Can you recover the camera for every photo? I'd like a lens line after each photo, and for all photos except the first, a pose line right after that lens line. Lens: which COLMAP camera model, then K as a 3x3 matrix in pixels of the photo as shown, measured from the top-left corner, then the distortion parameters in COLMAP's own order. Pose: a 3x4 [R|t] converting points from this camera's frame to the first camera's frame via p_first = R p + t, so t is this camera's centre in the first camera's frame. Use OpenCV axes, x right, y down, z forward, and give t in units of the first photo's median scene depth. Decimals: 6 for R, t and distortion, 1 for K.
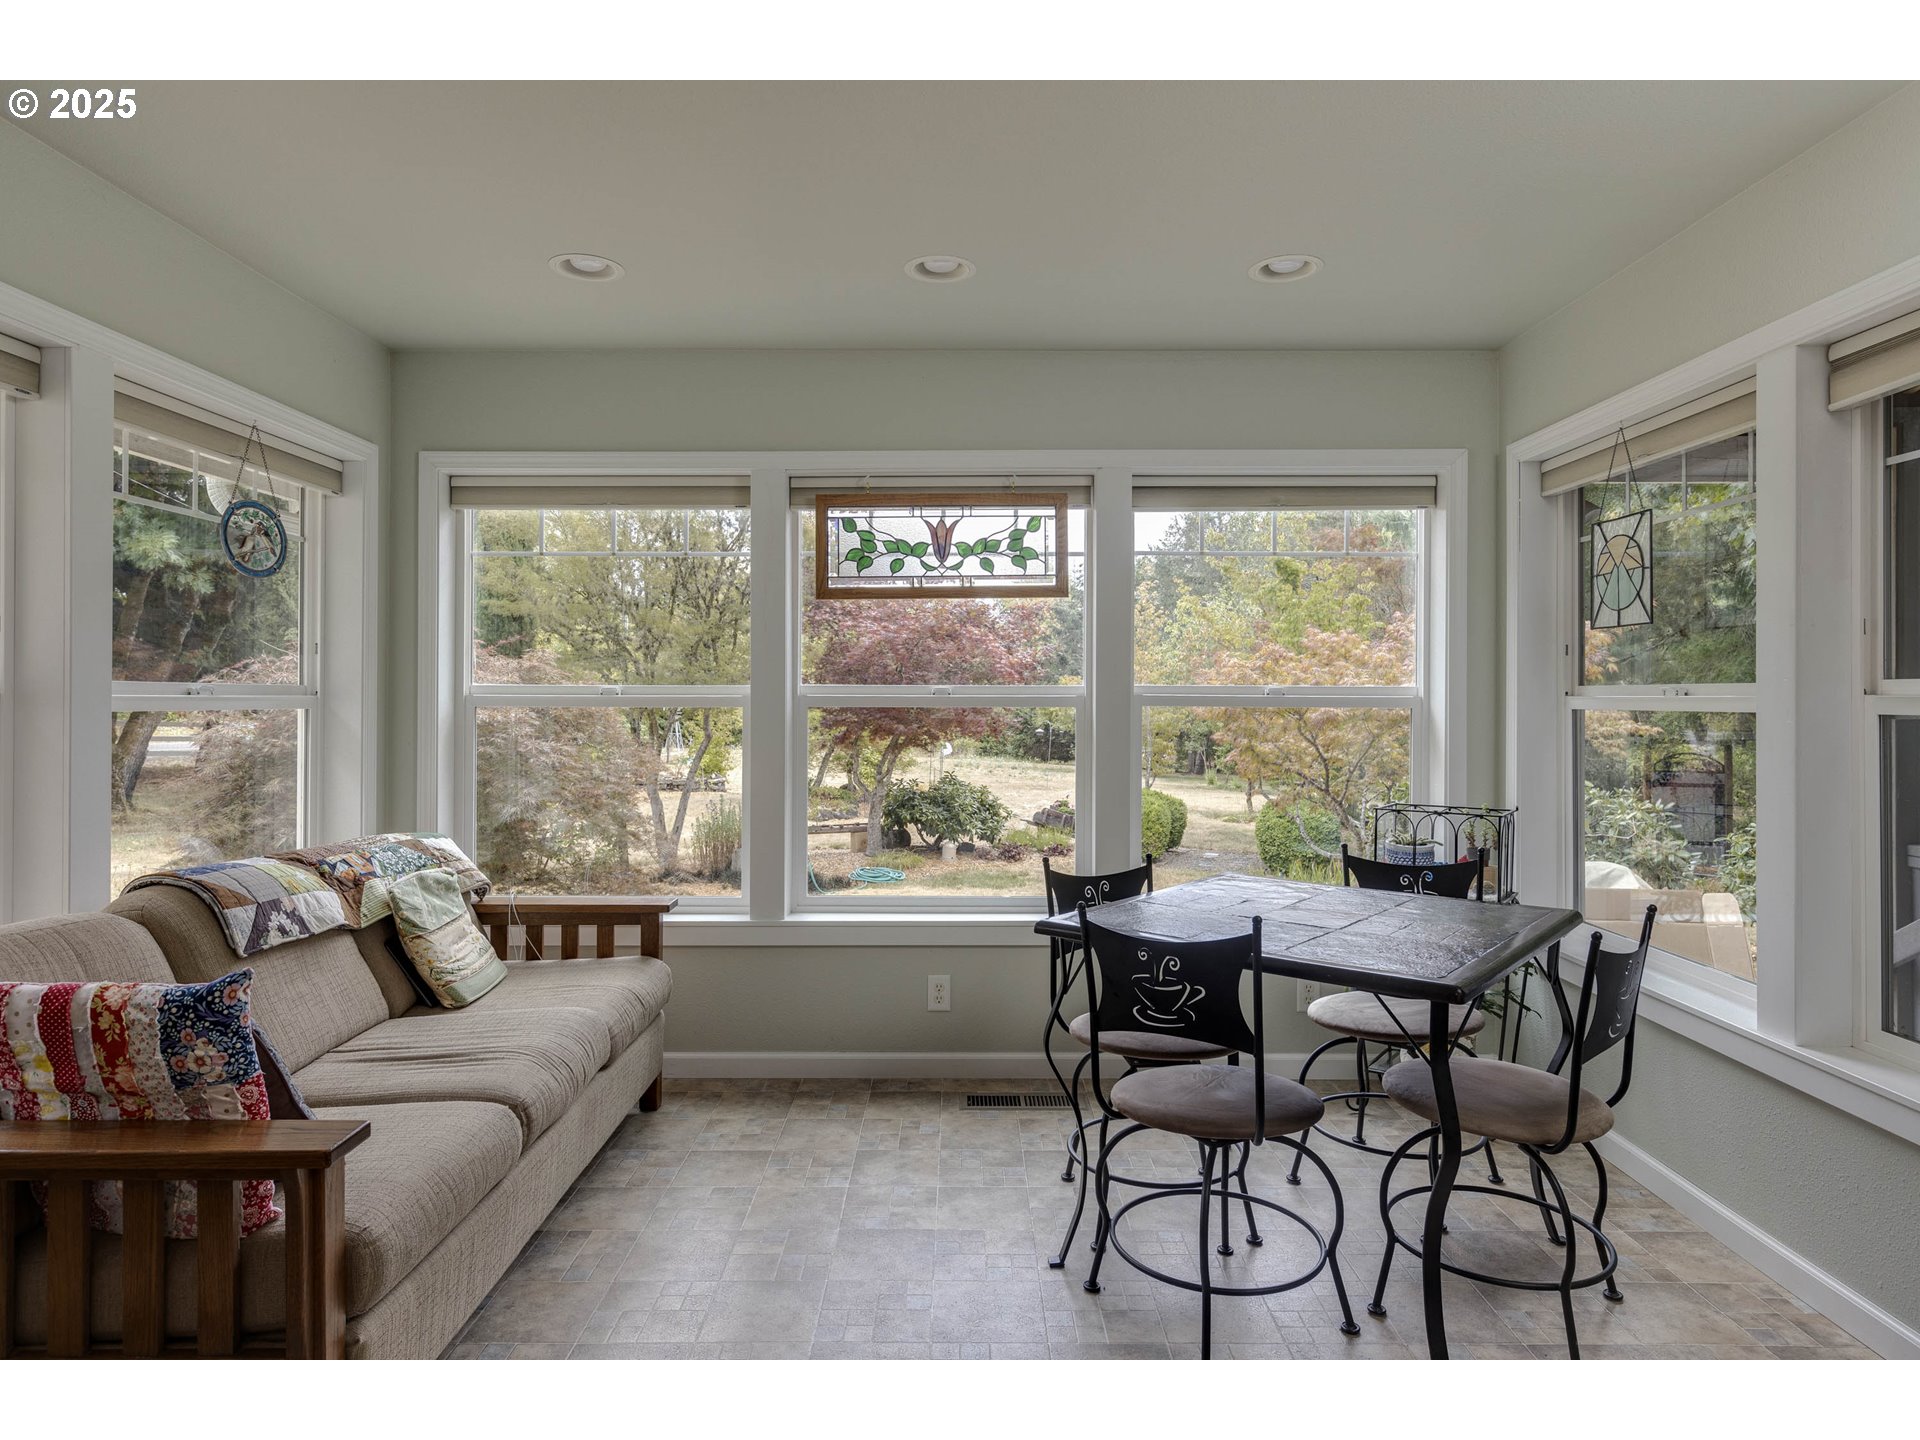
lens RADIAL K [[1109.4, 0, 955.1], [0, 1109.4, 694.2], [0, 0, 1]] dist [0.007745, -0.000743]
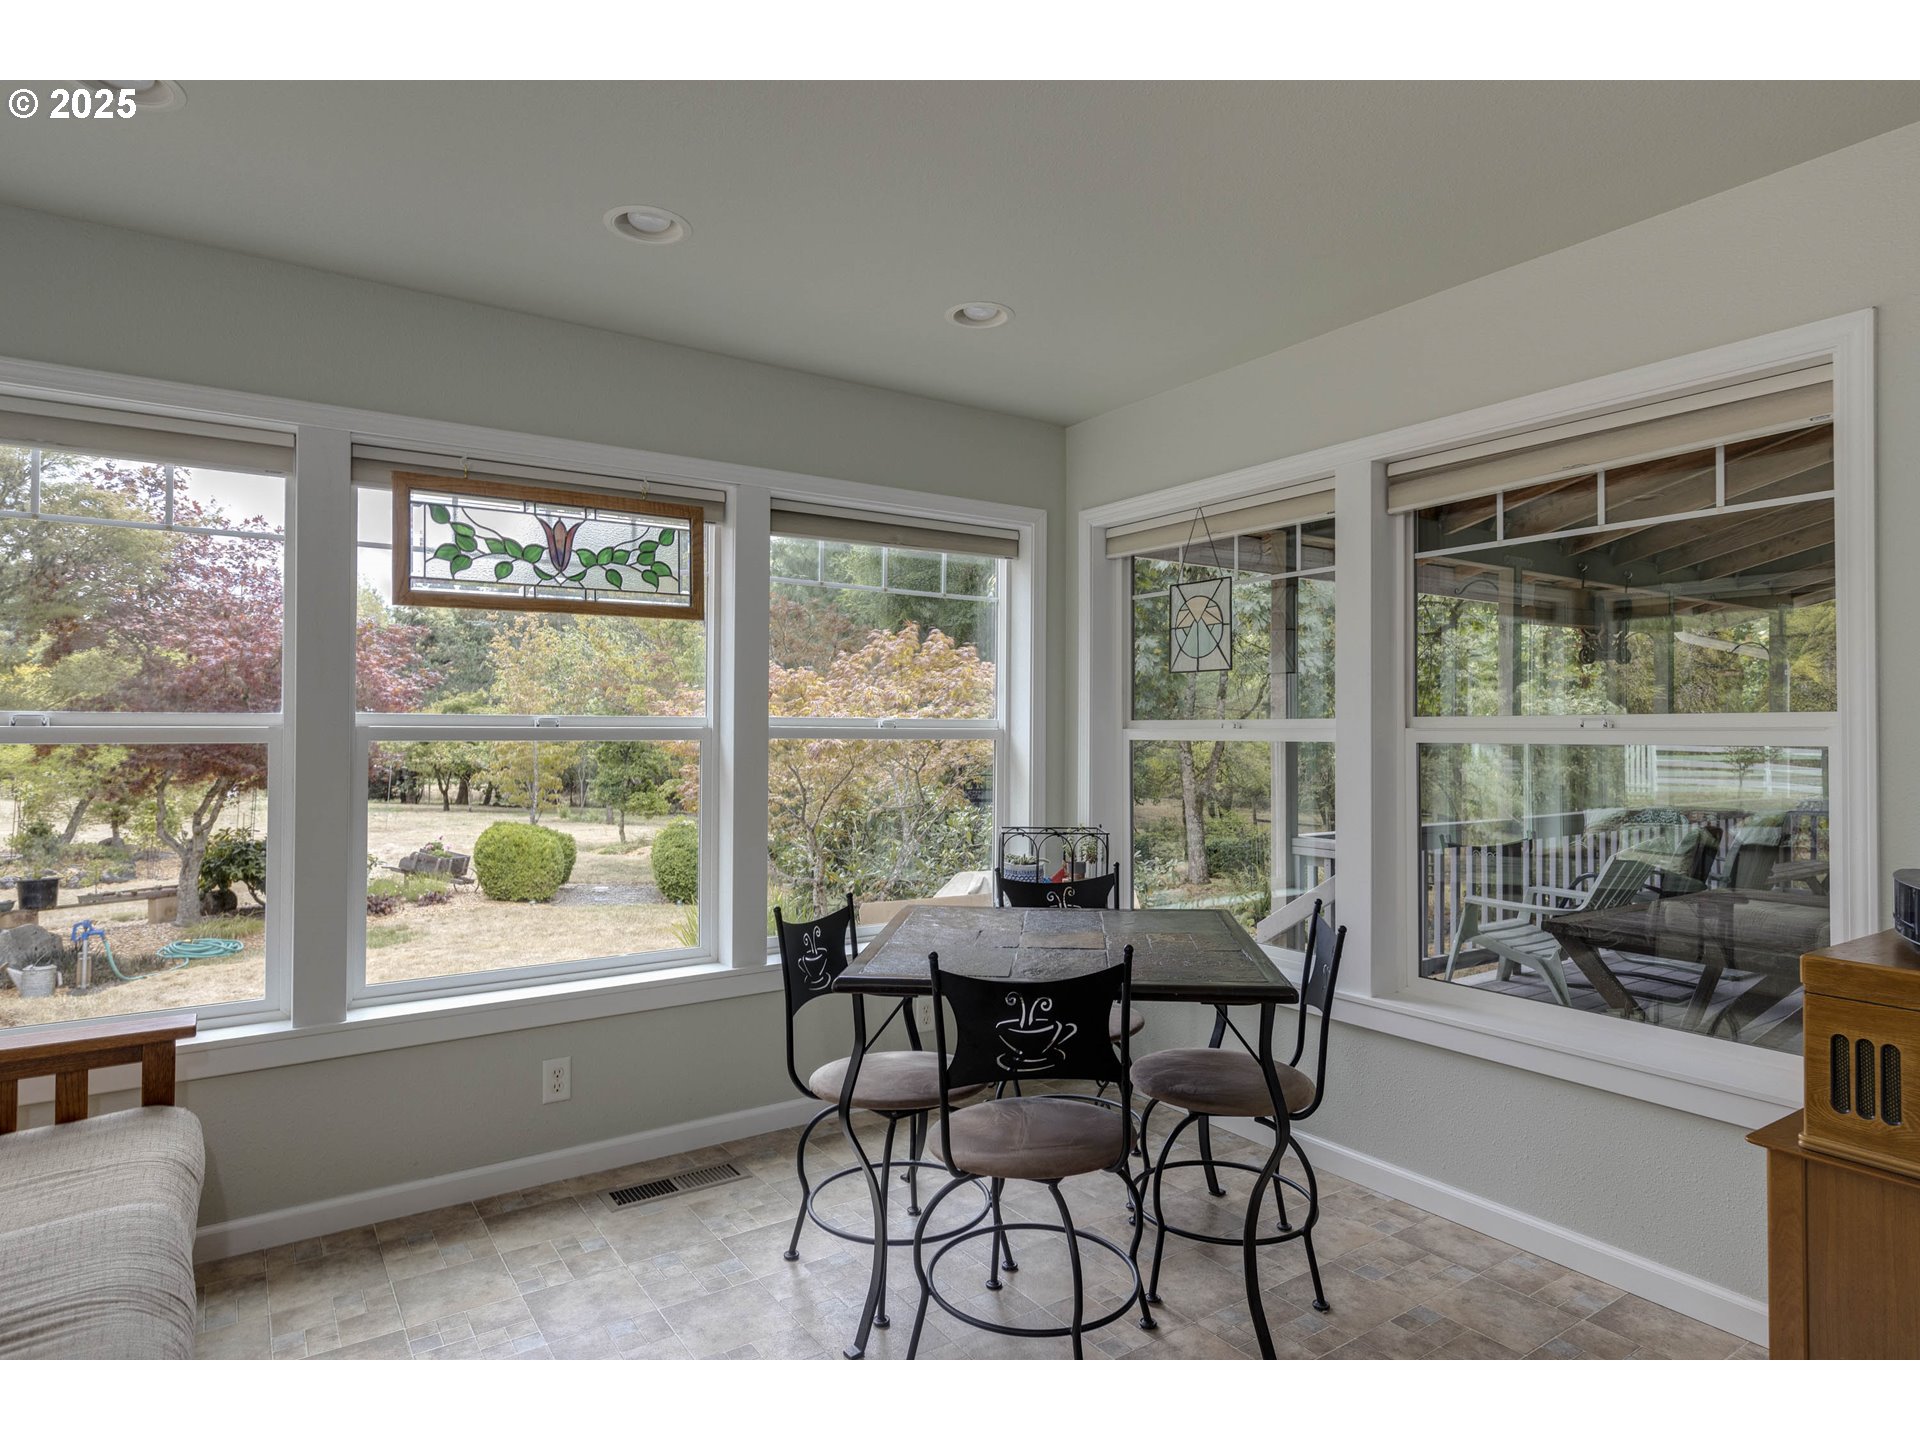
lens RADIAL K [[1067.6, 0, 957.5], [0, 1067.6, 717.2], [0, 0, 1]] dist [0.002490, -0.003095]
pose [[0.821427, 0.007339, 0.570267, -0.227701], [-0.002334, 0.999952, -0.009506, 0.000339], [-0.570309, 0.006477, 0.821405, 0.156090]]
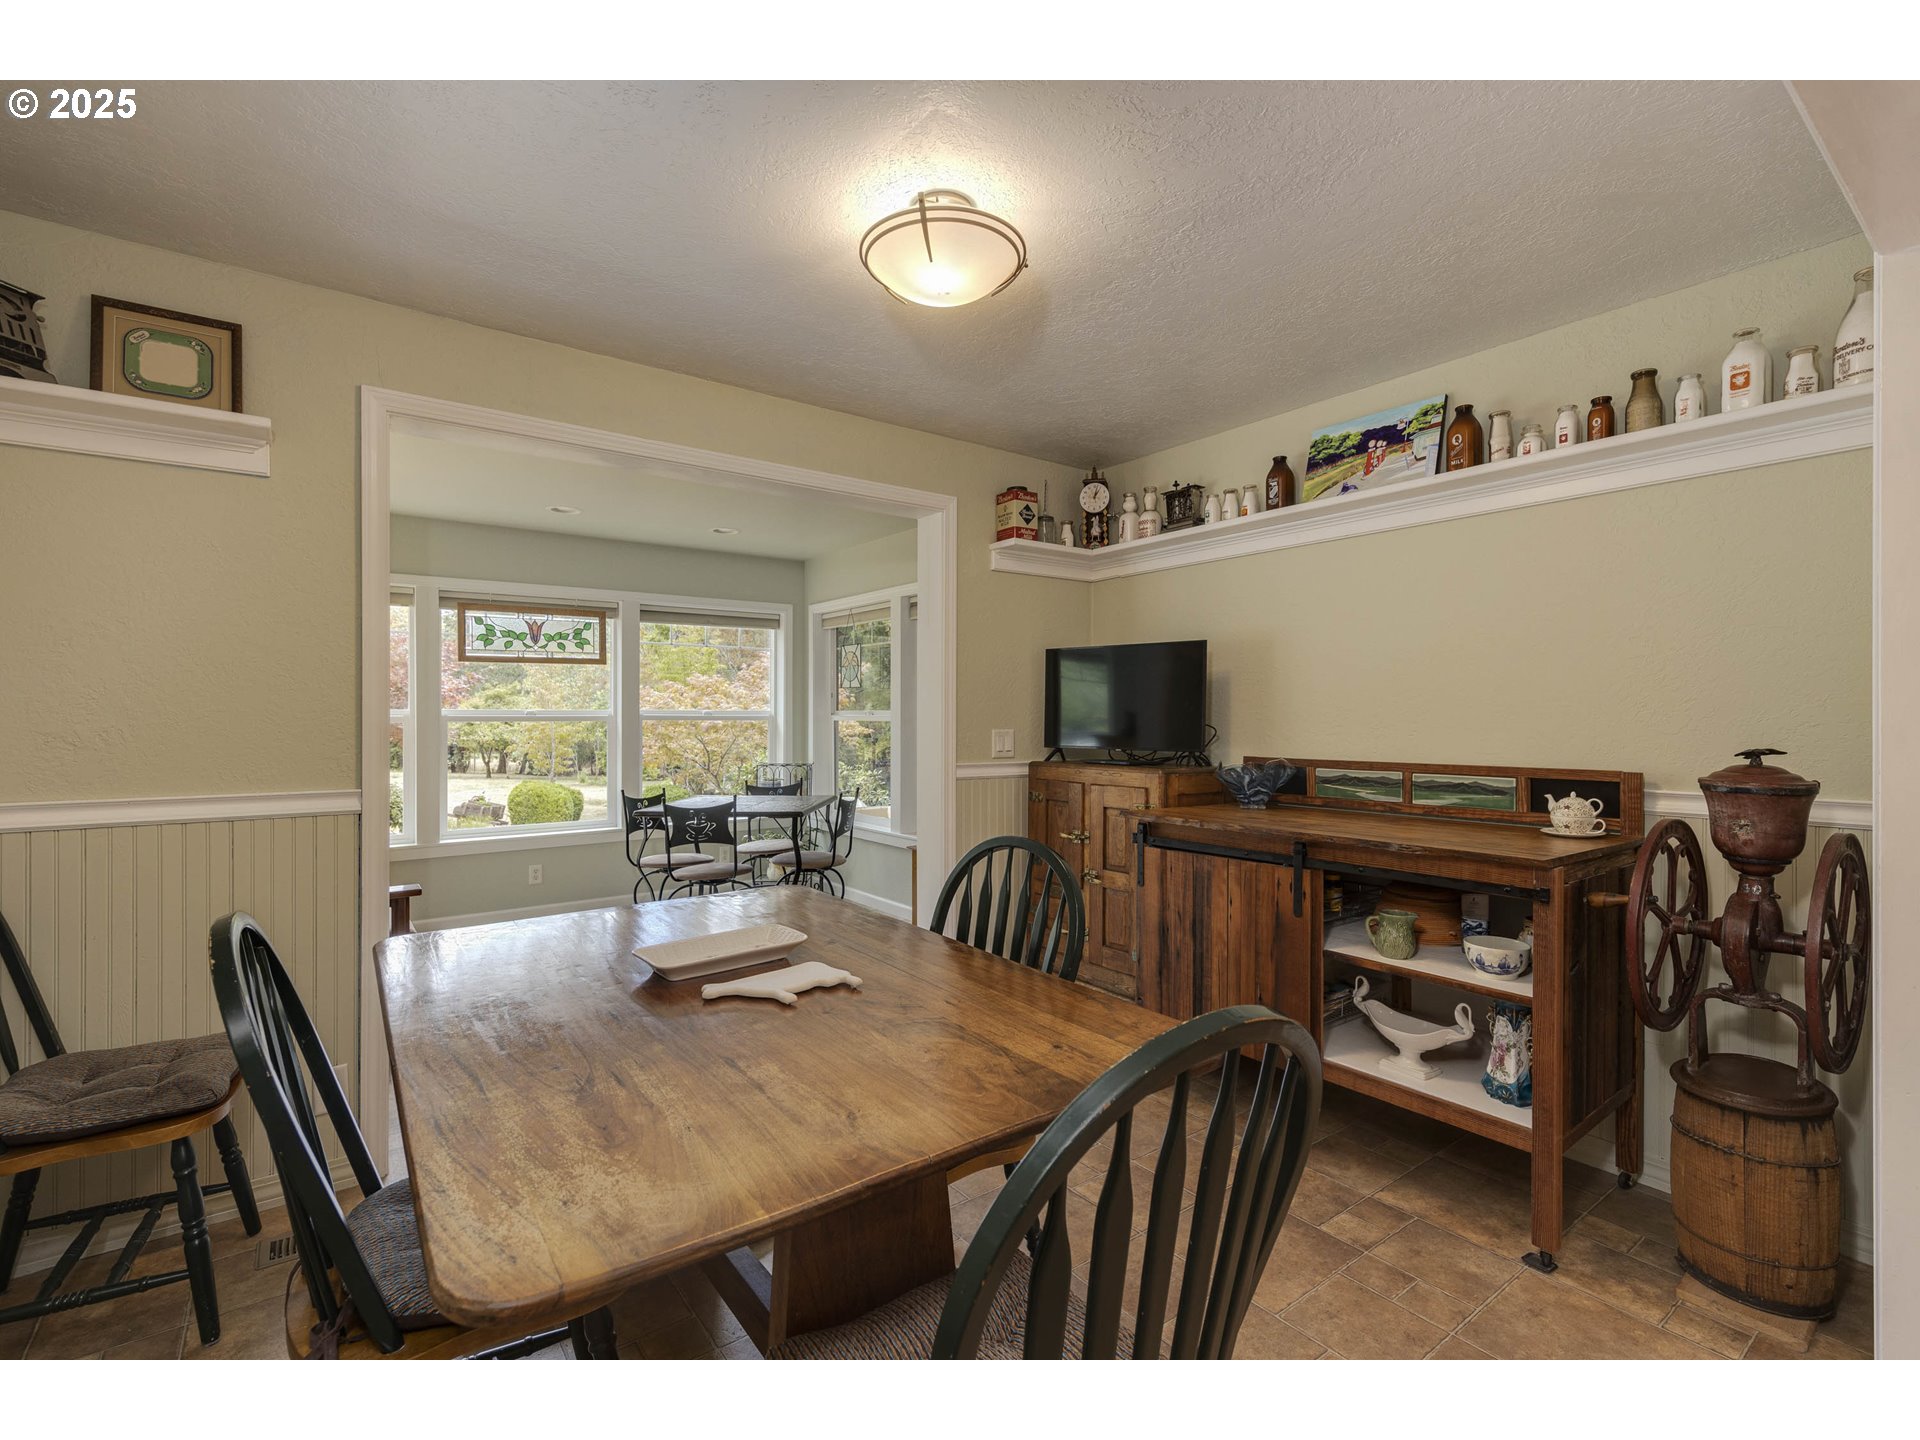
lens RADIAL K [[884.4, 0, 962.6], [0, 884.4, 716.6], [0, 0, 1]] dist [-0.002455, -0.000061]
pose [[0.794578, -0.002564, 0.607157, -0.343216], [-0.001279, 0.999982, 0.005896, -0.006409], [-0.607161, -0.005461, 0.794560, -0.614000]]
